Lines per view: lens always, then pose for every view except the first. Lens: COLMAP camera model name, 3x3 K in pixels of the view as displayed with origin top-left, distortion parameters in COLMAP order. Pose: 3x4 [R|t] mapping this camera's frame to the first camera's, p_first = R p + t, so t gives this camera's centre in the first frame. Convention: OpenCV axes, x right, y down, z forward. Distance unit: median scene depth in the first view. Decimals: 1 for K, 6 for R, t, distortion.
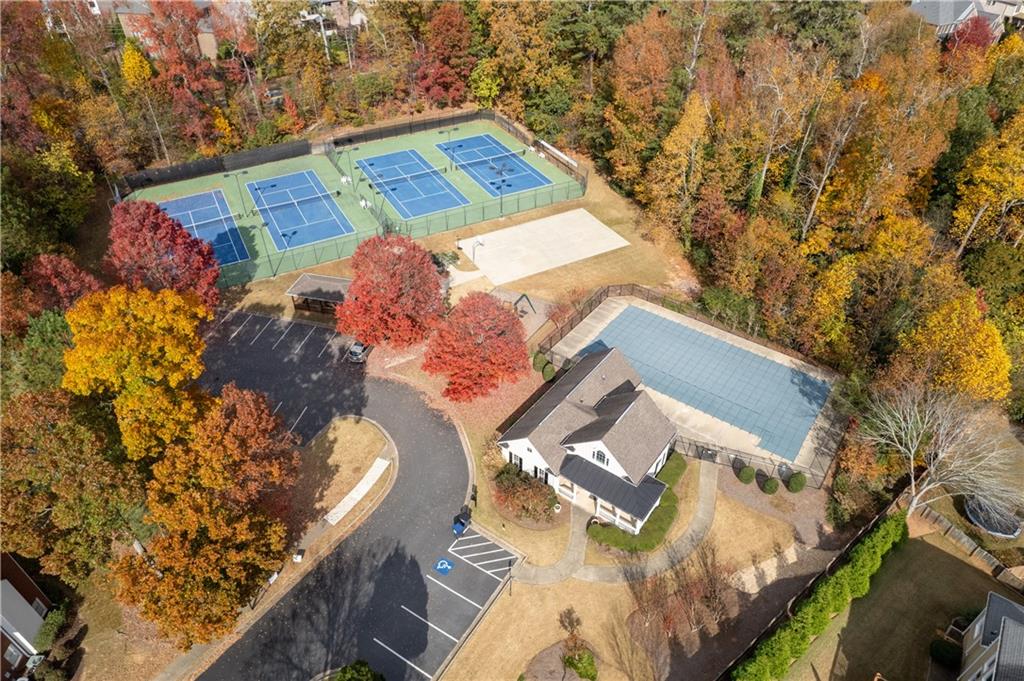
lens RADIAL K [[648.8, 0, 515.4], [0, 648.8, 341.4], [0, 0, 1]] dist [-0.038913, 0.024823]
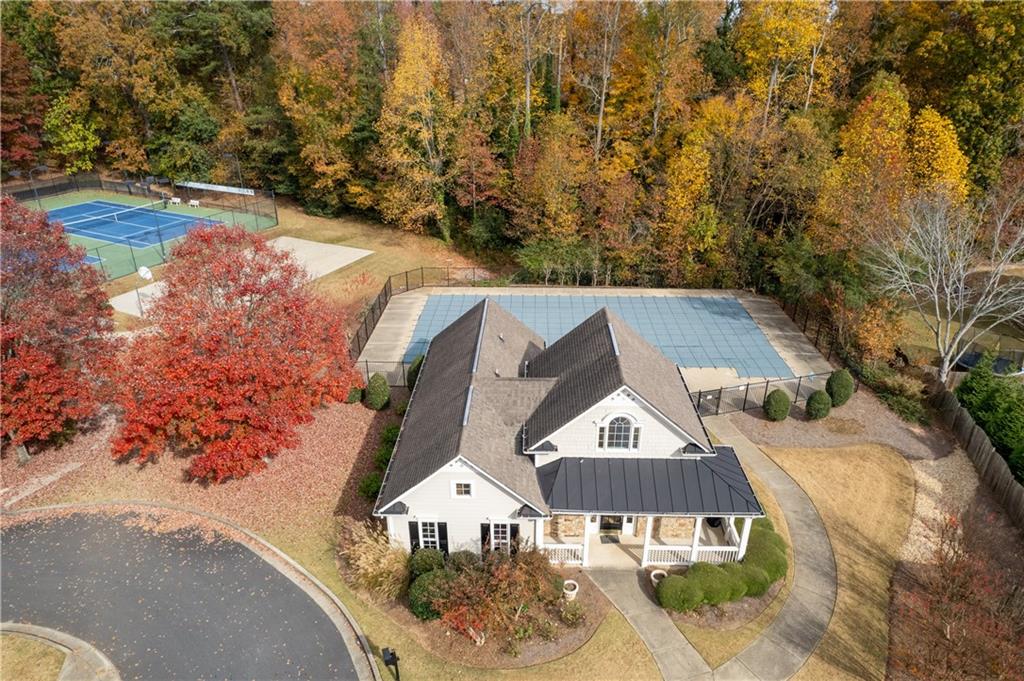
lens RADIAL K [[648.8, 0, 507.7], [0, 648.8, 344.6], [0, 0, 1]] dist [-0.038913, 0.024823]
pose [[0.824163, -0.247256, 0.509529, -0.140547], [0.356716, 0.925414, -0.127918, 0.136059], [-0.439897, 0.287182, 0.850892, 0.560896]]
